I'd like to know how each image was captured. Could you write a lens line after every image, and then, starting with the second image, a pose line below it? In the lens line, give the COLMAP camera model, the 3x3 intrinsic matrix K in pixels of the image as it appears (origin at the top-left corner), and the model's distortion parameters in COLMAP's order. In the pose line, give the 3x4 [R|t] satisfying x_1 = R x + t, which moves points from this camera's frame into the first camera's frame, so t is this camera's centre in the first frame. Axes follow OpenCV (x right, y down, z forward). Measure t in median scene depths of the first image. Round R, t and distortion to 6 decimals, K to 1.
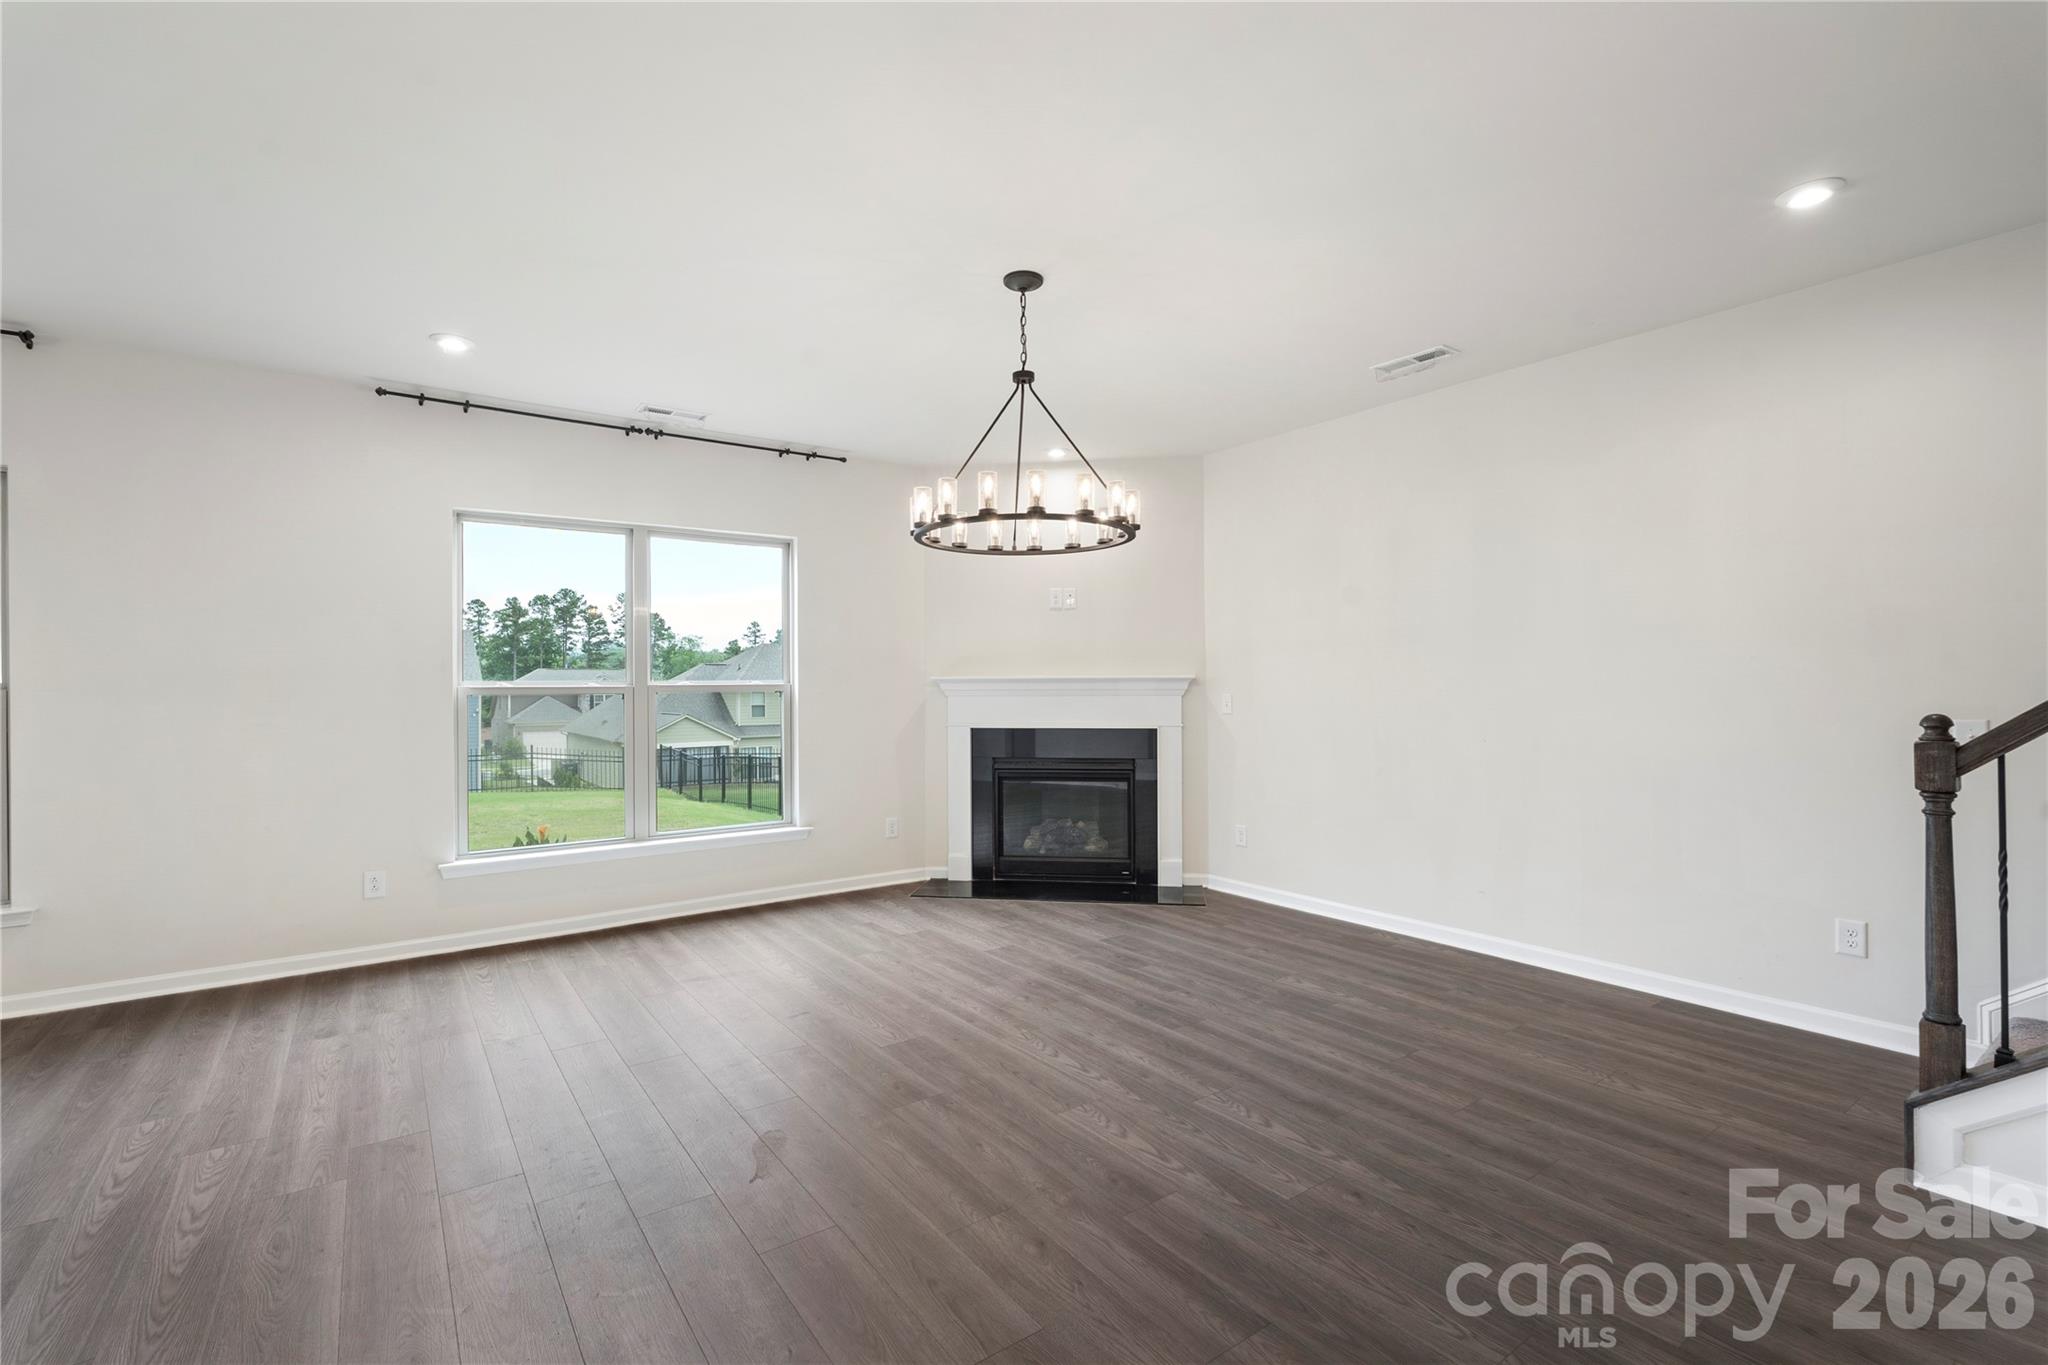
lens RADIAL K [[910.8, 0, 1027.8], [0, 910.8, 685.1], [0, 0, 1]] dist [-0.001551, 0.000240]
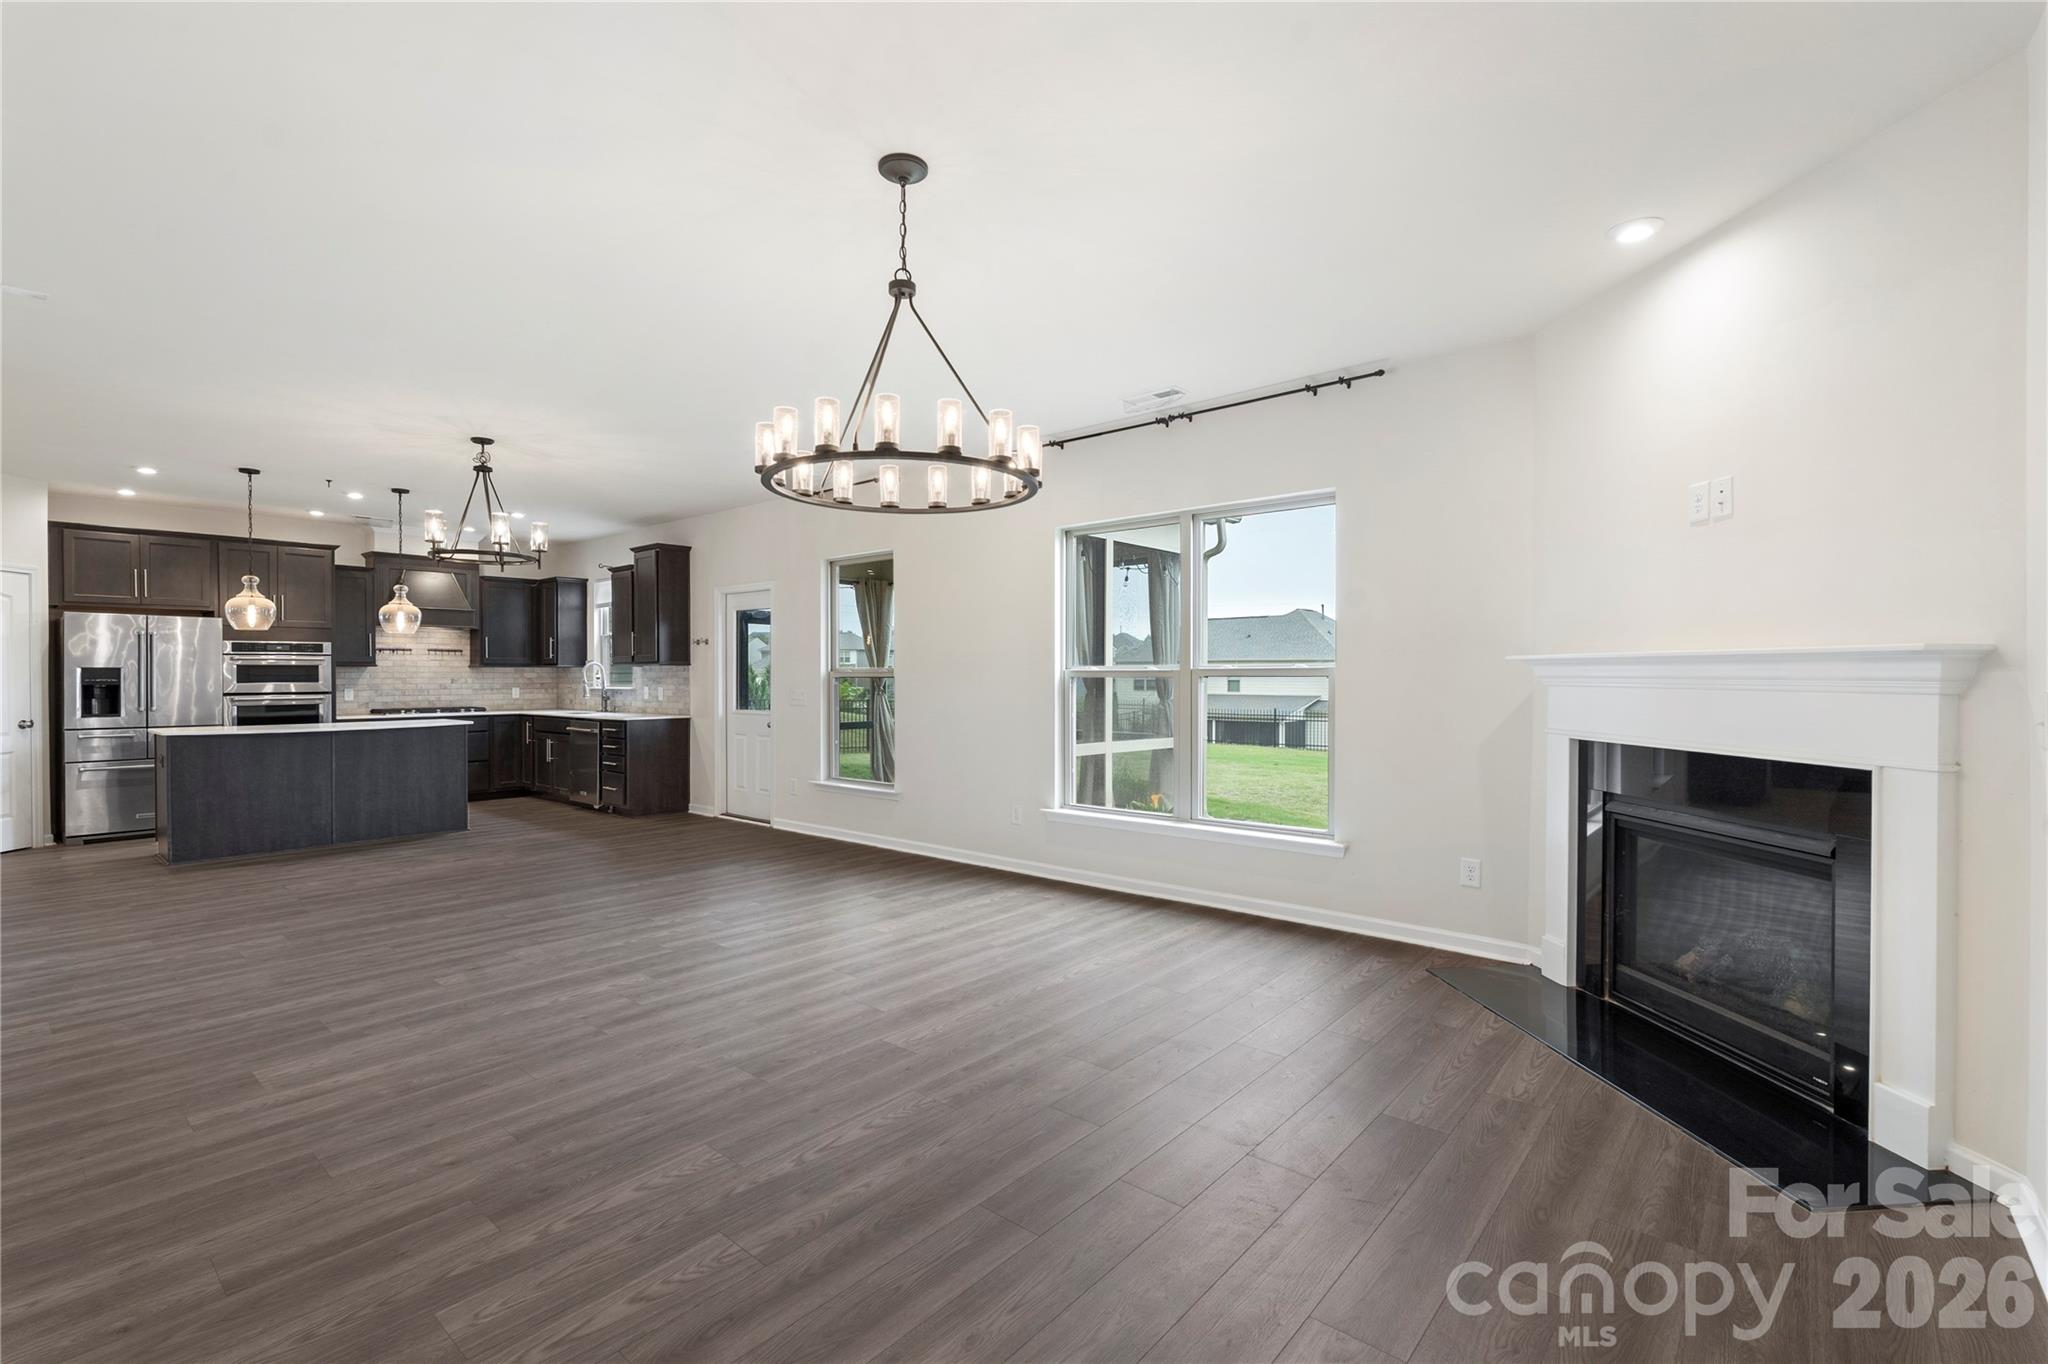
lens RADIAL K [[915.3, 0, 1024.0], [0, 915.3, 682.0], [0, 0, 1]] dist [-0.001607, 0.000214]
pose [[0.236086, 0.014072, -0.971630, 0.455372], [0.001459, 0.999889, 0.014836, -0.000434], [0.971731, -0.004920, 0.236039, 0.508029]]
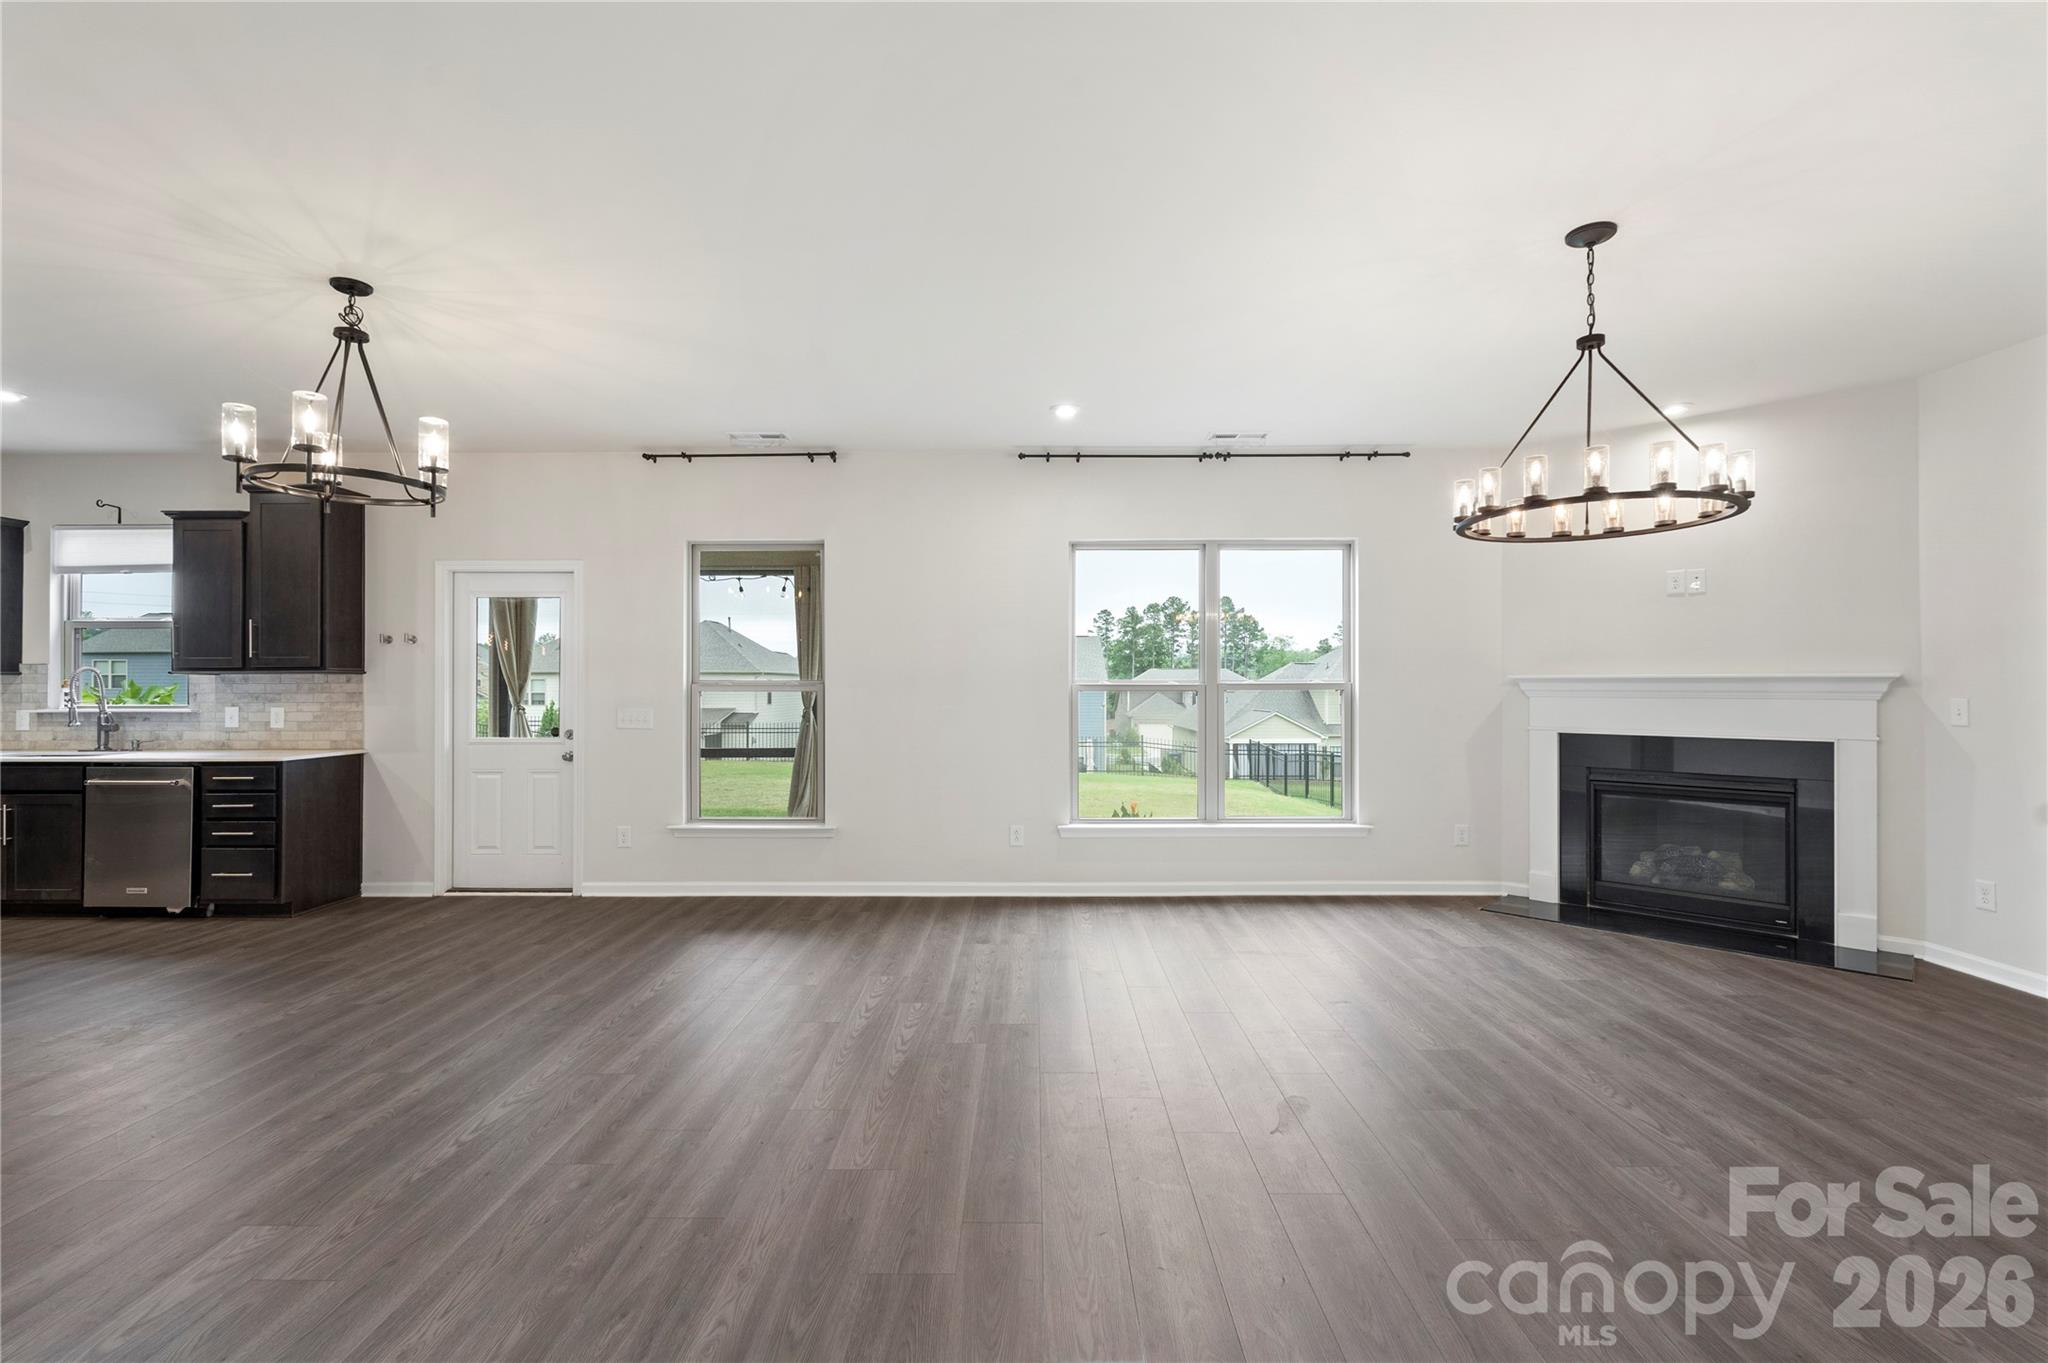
lens RADIAL K [[903.8, 0, 1027.3], [0, 903.8, 682.0], [0, 0, 1]] dist [-0.000595, -0.000898]
pose [[0.807677, 0.003136, -0.589618, 0.040374], [-0.004194, 0.999991, -0.000427, -0.000240], [0.589611, 0.002817, 0.807682, -0.025037]]
